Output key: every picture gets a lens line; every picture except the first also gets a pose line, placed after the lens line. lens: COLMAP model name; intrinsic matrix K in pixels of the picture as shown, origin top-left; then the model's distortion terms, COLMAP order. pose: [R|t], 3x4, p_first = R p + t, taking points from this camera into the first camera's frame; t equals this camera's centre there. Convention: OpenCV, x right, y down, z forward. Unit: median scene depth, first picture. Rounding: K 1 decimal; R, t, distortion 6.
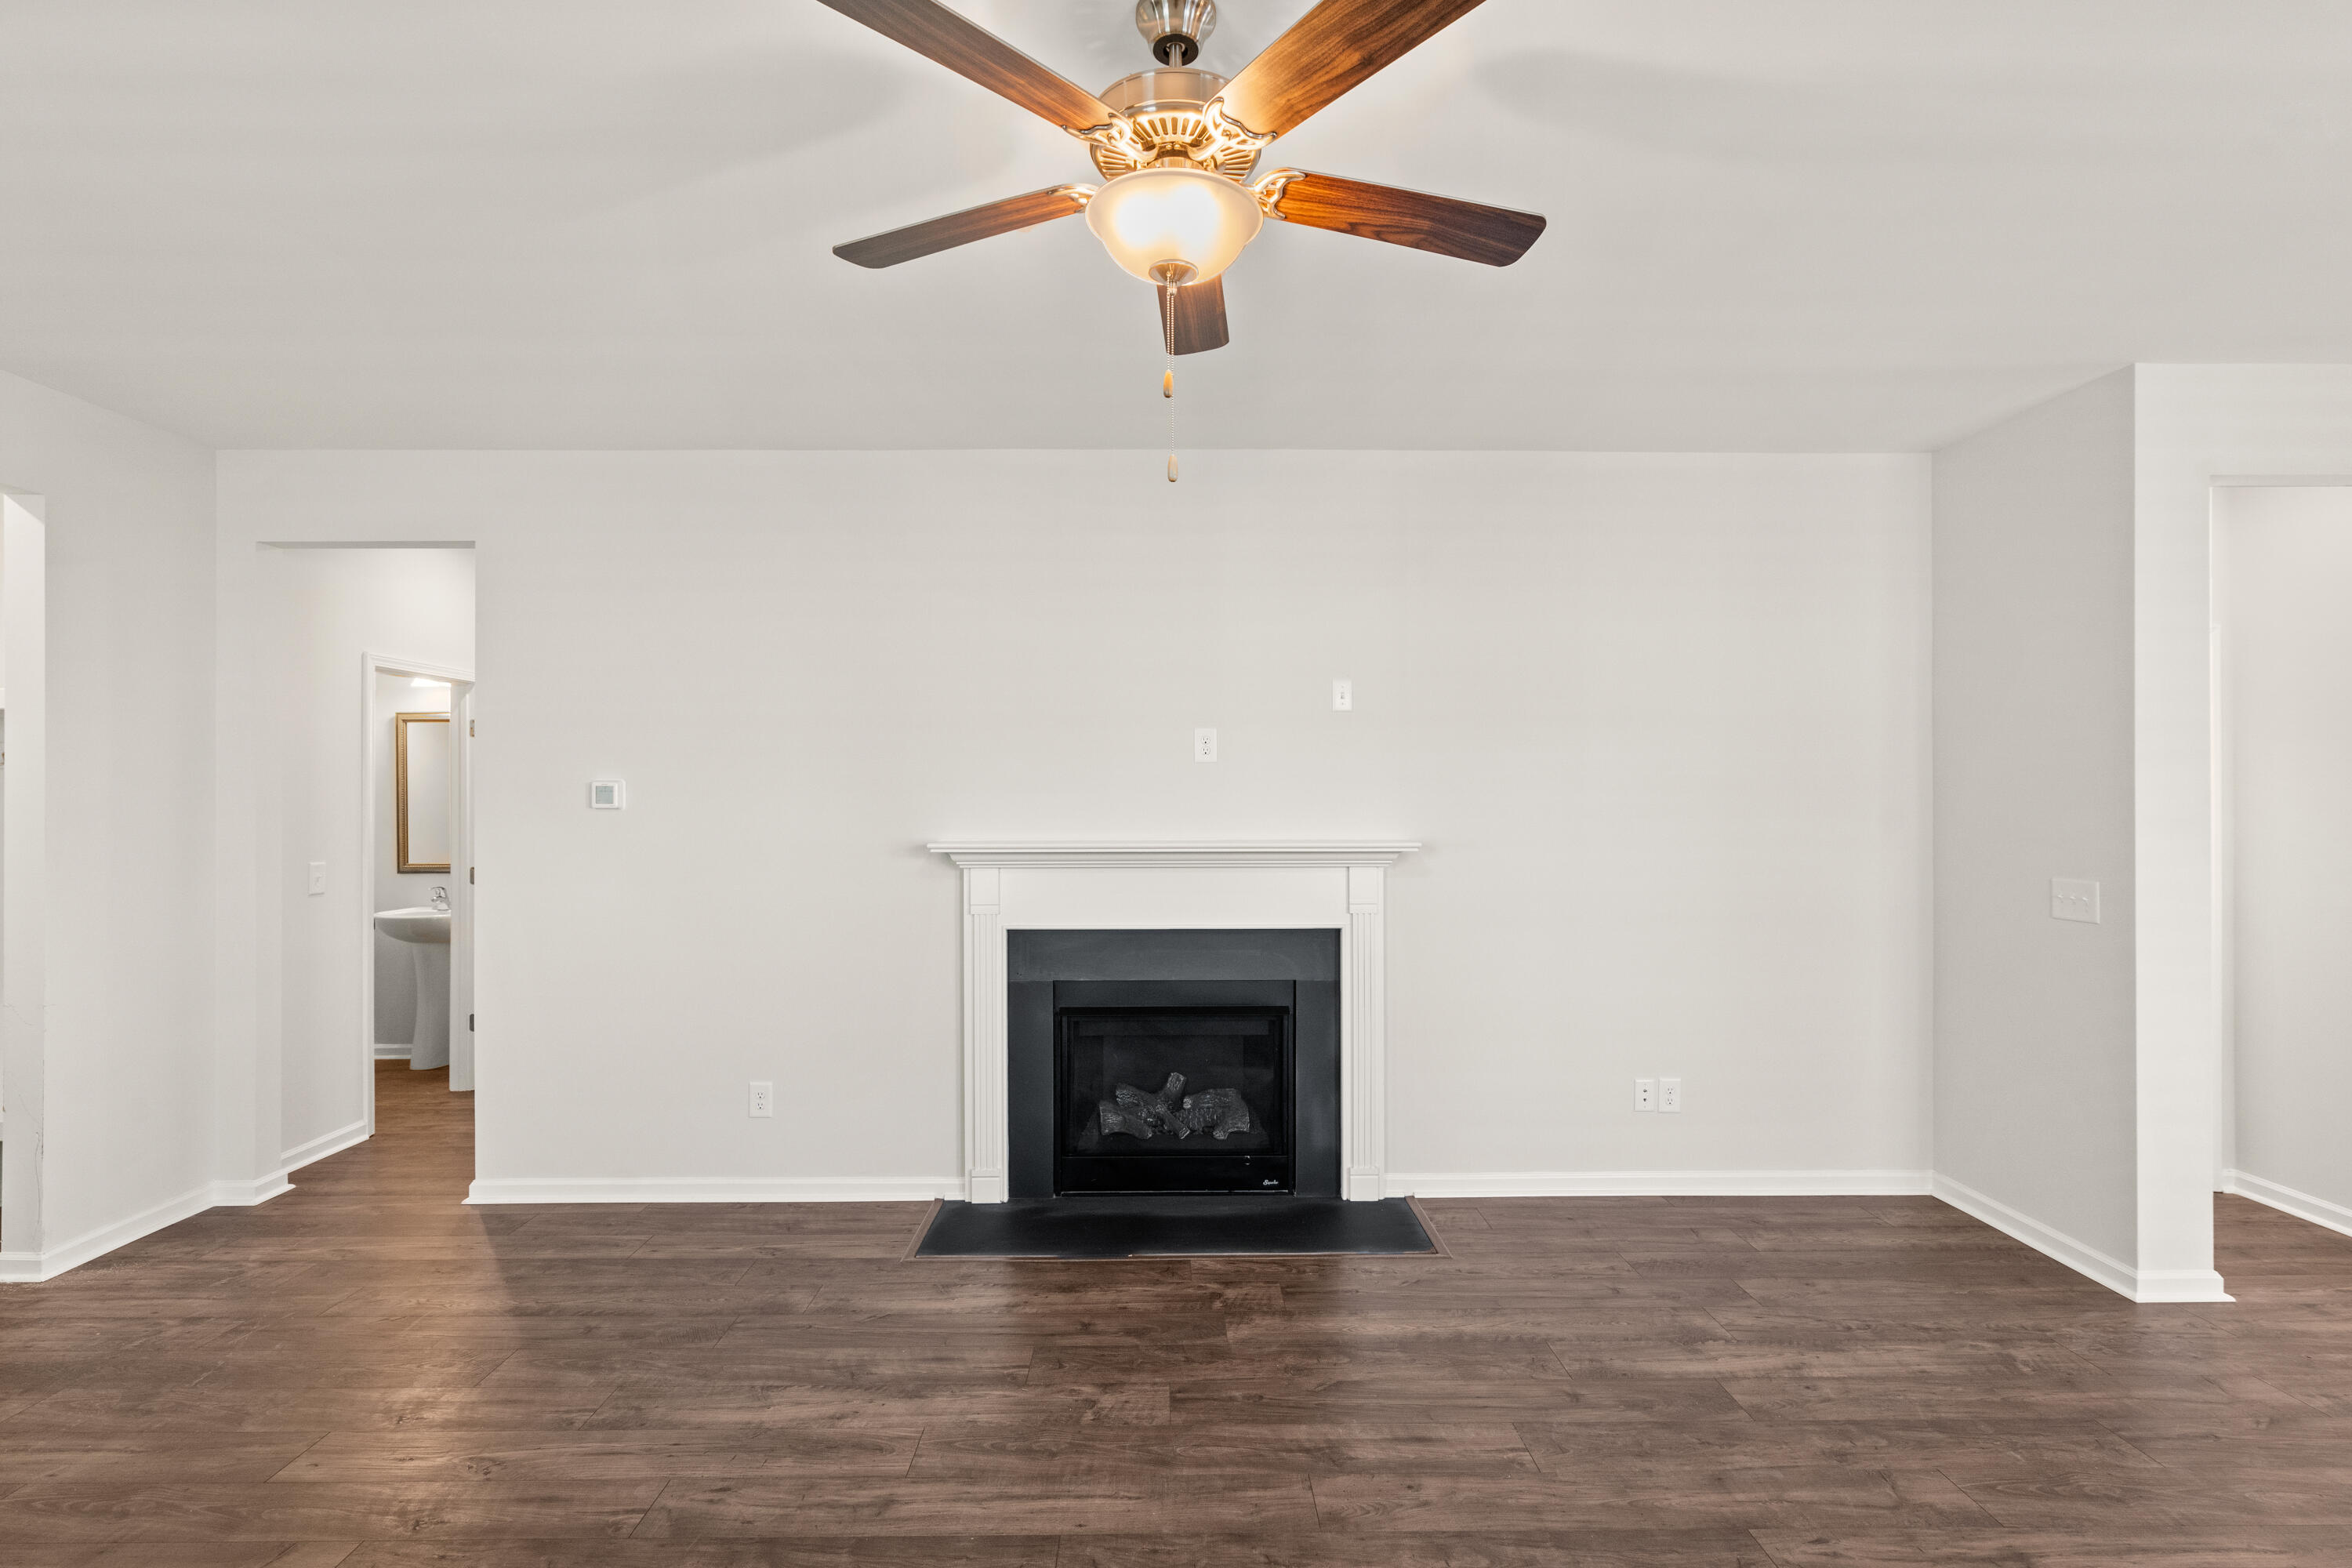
lens RADIAL K [[1096.2, 0, 1170.1], [0, 1096.2, 786.4], [0, 0, 1]] dist [-0.007556, 0.003220]
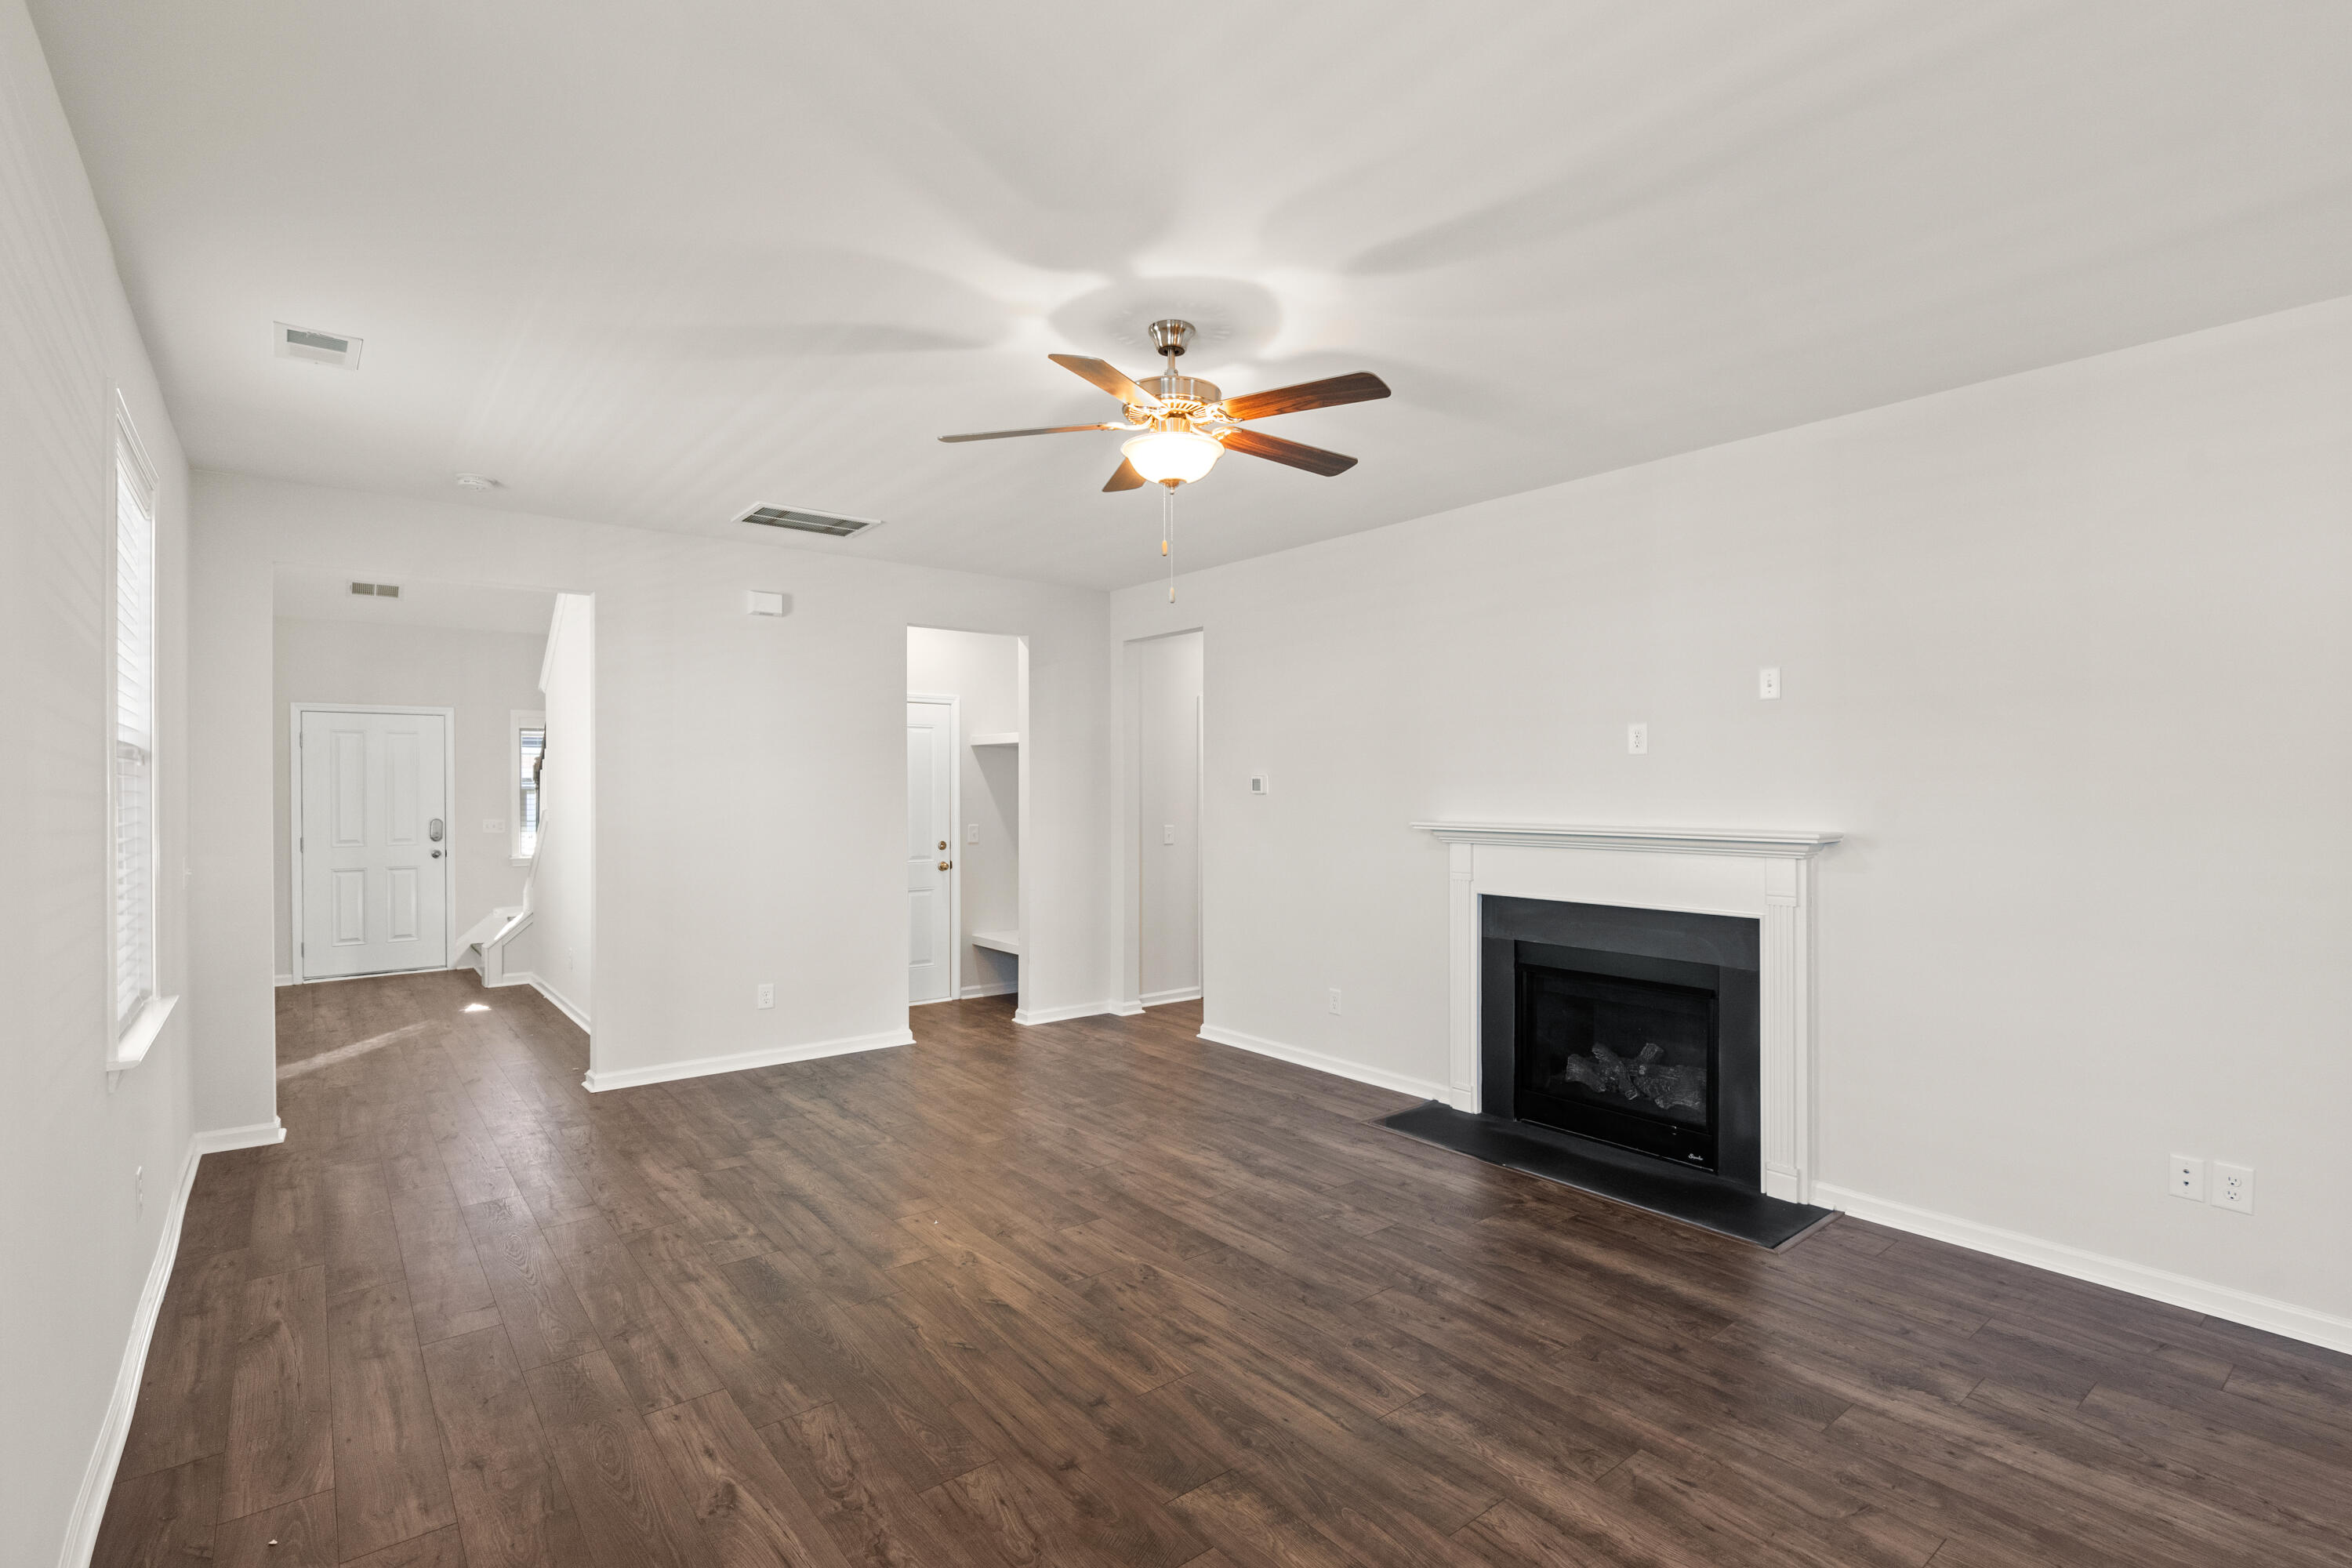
lens RADIAL K [[1096.2, 0, 1168.0], [0, 1096.2, 787.6], [0, 0, 1]] dist [-0.007556, 0.003220]
pose [[0.613451, 0.002492, -0.789729, 0.673384], [0.007321, 0.999934, 0.008842, -0.002338], [0.789699, -0.011206, 0.613392, -0.031232]]
